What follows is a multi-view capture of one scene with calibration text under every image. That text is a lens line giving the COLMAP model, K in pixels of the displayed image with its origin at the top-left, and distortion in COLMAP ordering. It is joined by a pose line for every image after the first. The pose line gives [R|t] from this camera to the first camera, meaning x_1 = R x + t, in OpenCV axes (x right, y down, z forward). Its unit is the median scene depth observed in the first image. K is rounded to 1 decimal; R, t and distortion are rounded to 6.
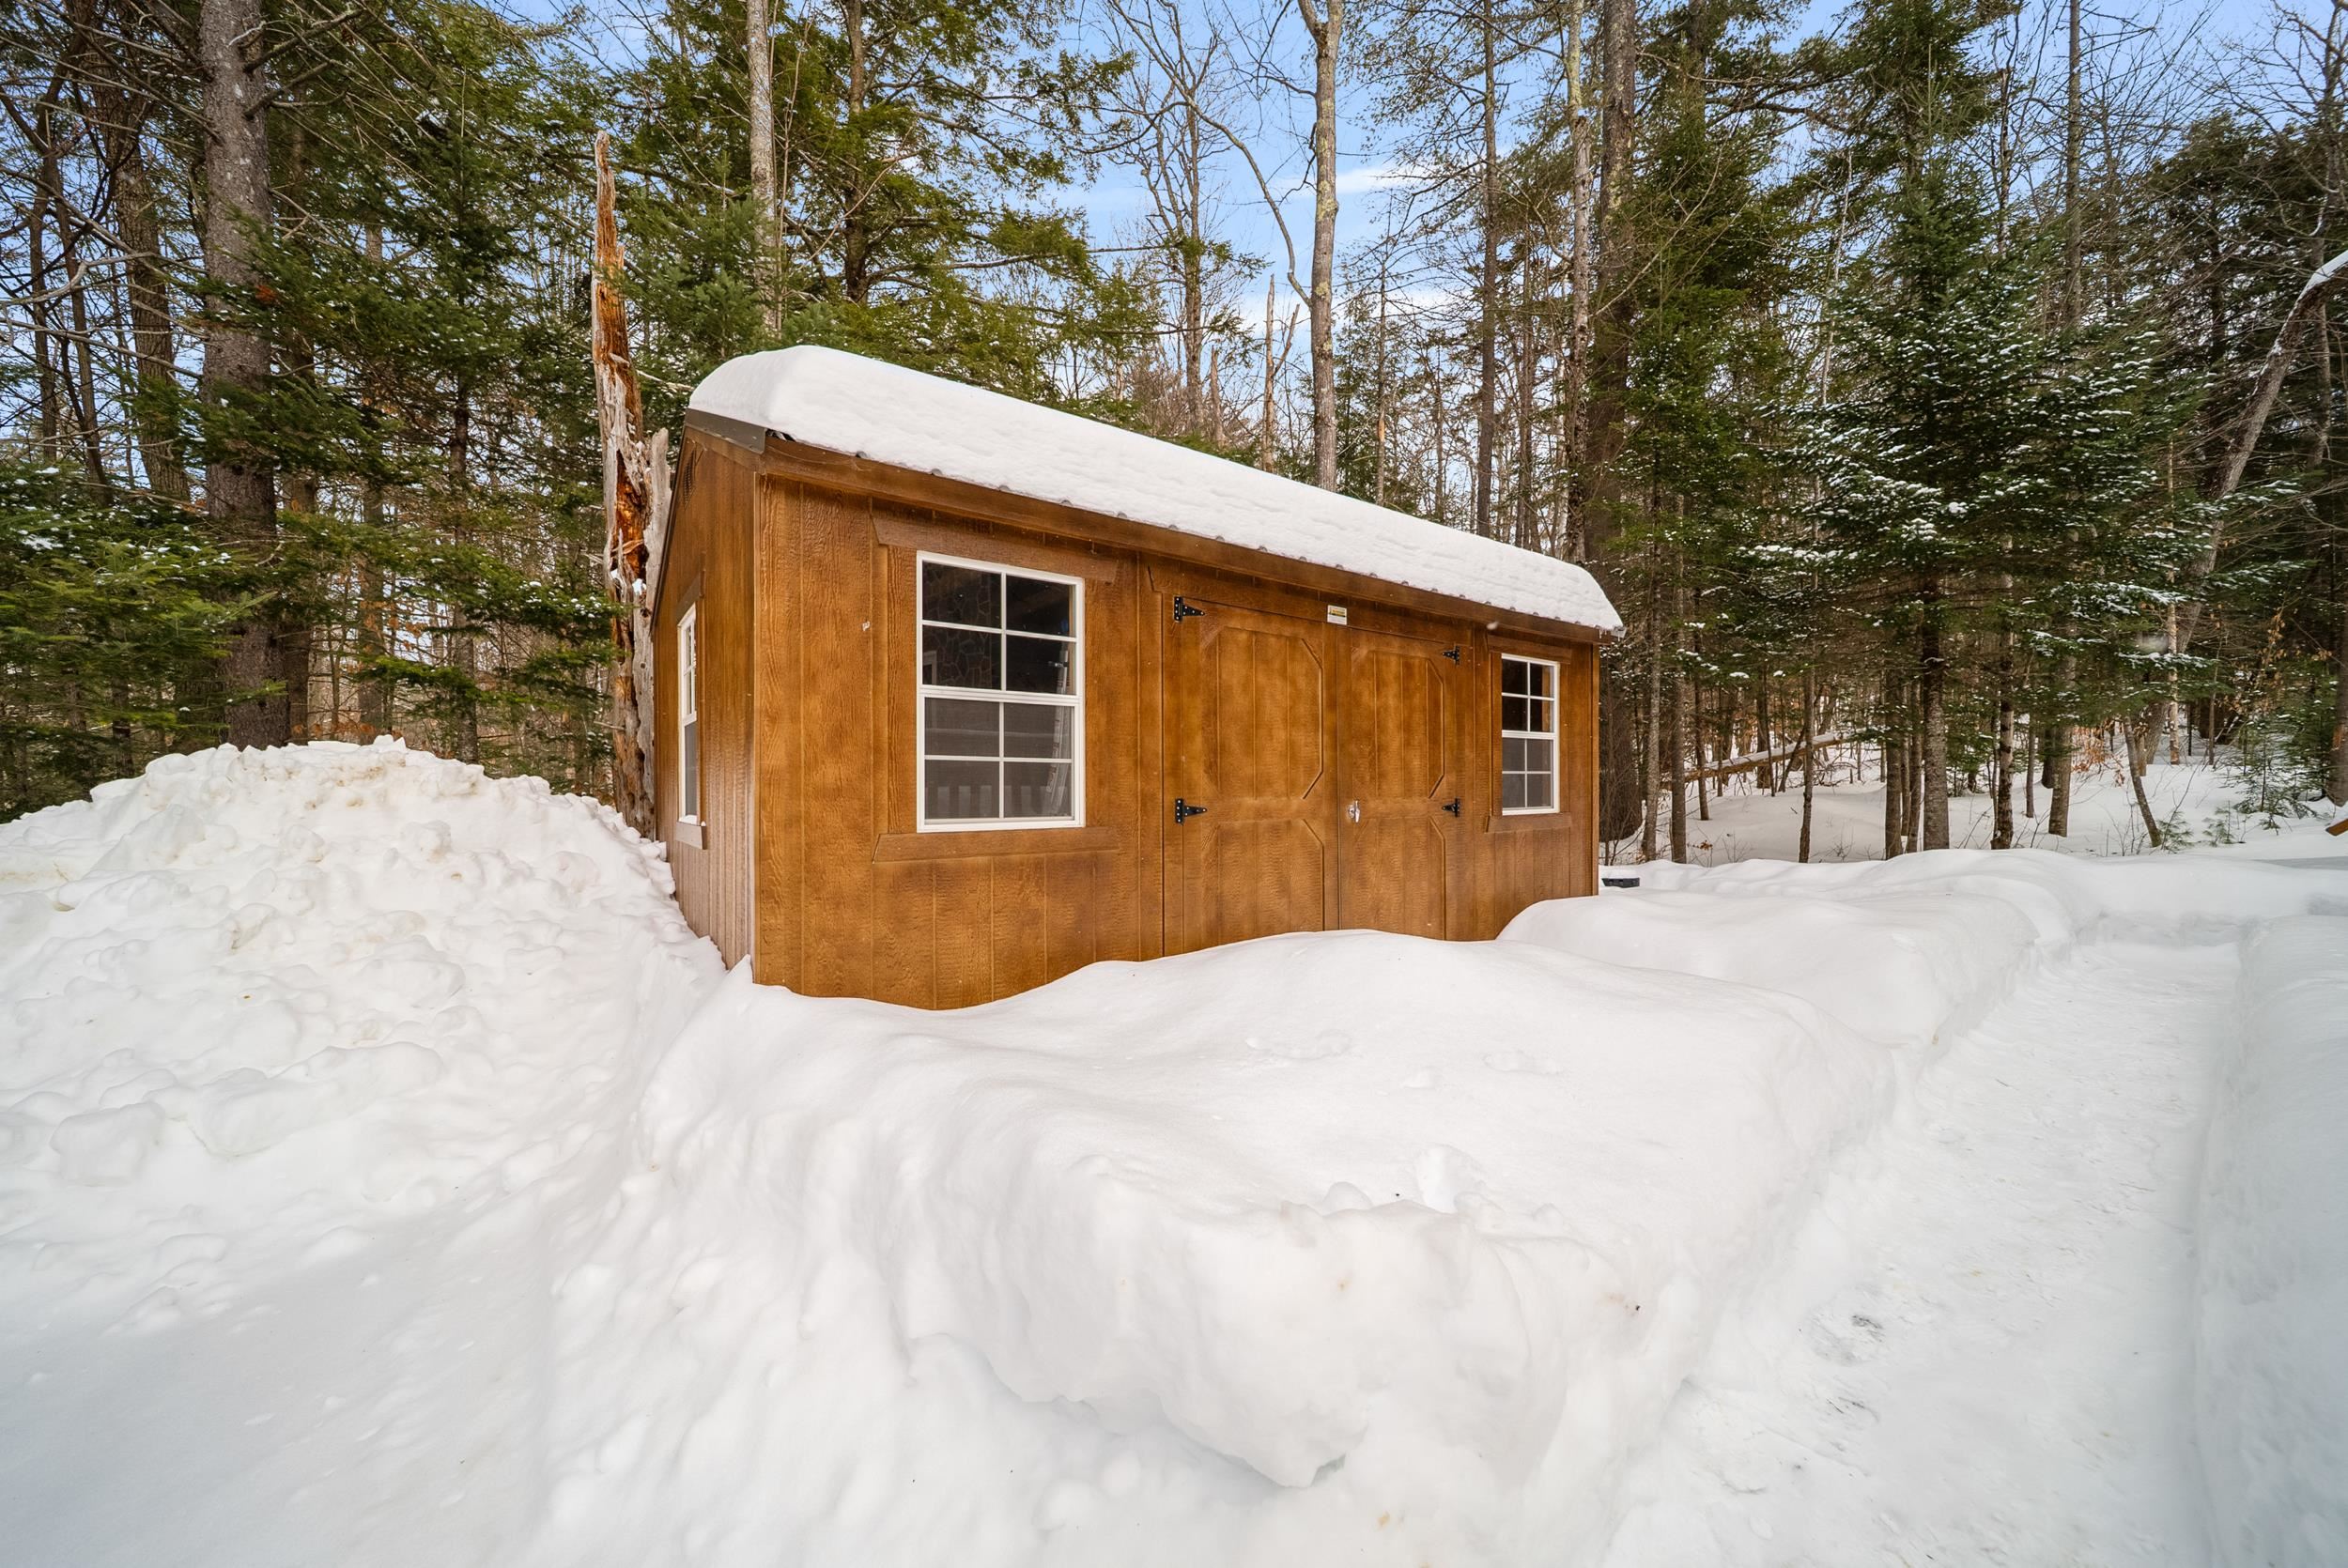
lens RADIAL K [[828.7, 0, 1176.5], [0, 828.7, 790.4], [0, 0, 1]] dist [-0.000177, -0.001470]
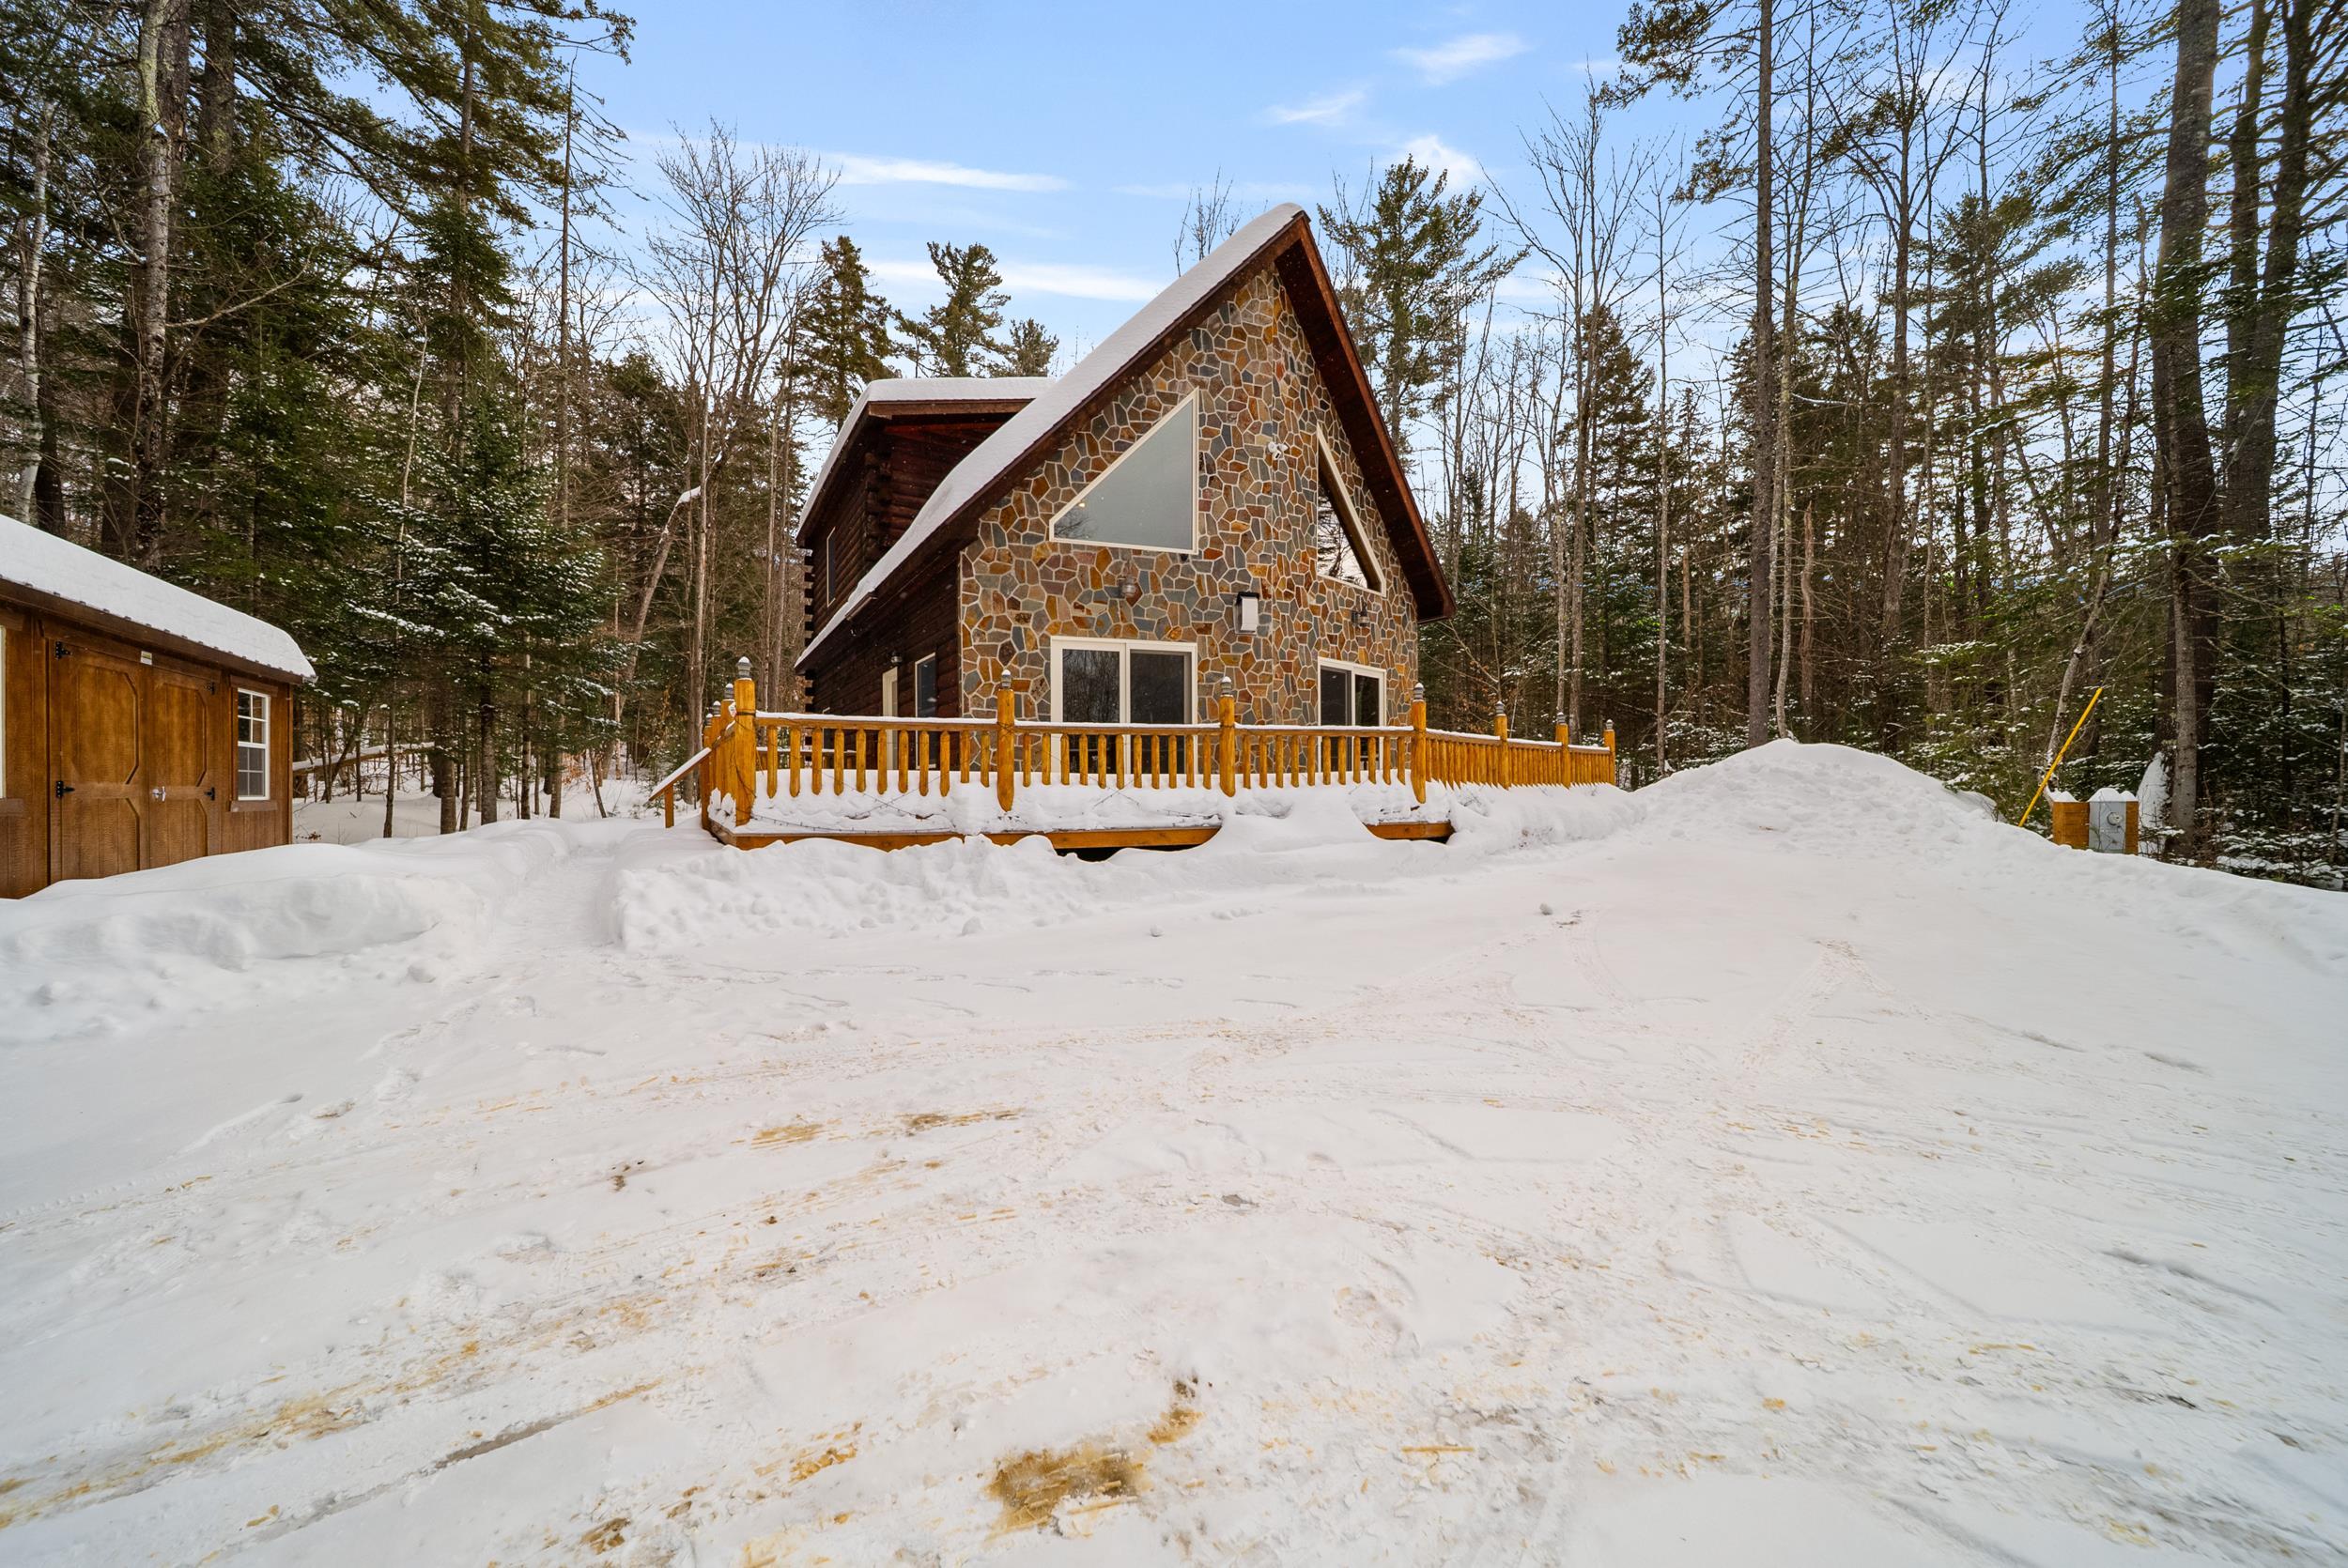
lens RADIAL K [[828.7, 0, 1176.5], [0, 828.7, 790.4], [0, 0, 1]] dist [-0.000177, -0.001470]
pose [[0.103443, 0.007497, 0.994607, -0.775824], [0.009492, 0.999919, -0.008524, 0.036295], [-0.994590, 0.010323, 0.103363, -0.690800]]
